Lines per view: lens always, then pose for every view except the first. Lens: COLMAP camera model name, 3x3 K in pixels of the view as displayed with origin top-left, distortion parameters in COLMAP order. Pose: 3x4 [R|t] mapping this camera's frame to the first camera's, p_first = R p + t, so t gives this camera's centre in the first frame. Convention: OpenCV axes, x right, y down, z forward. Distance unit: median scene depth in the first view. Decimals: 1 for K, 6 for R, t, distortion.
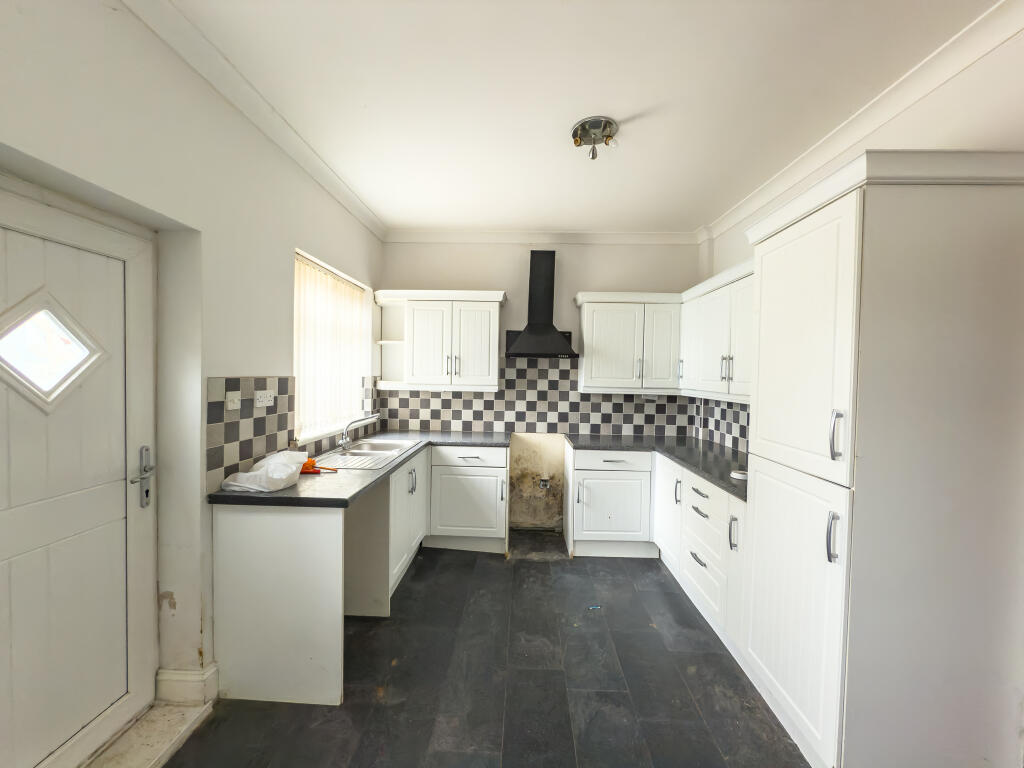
lens RADIAL K [[408.9, 0, 509.5], [0, 408.9, 384.1], [0, 0, 1]] dist [0.000544, -0.000159]
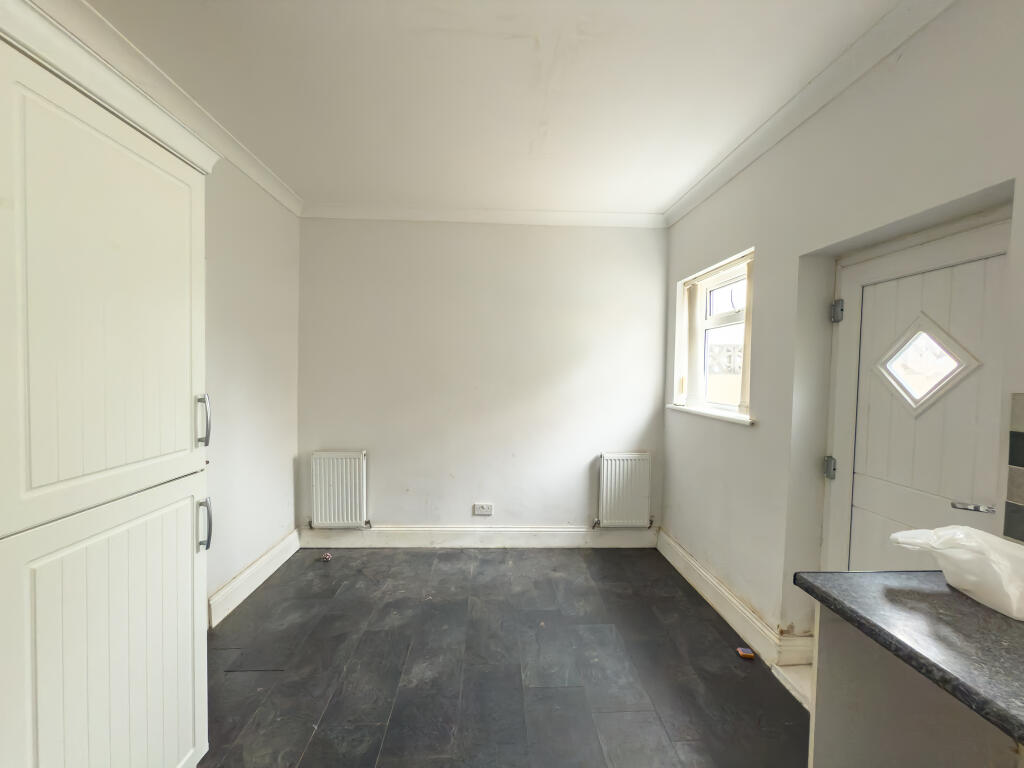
lens RADIAL K [[408.9, 0, 509.5], [0, 408.9, 384.1], [0, 0, 1]] dist [0.000544, -0.000159]
pose [[-0.997227, -0.033351, -0.066535, 0.048068], [-0.037295, 0.997564, 0.058954, -0.018090], [0.064406, 0.061272, -0.996041, 0.724834]]
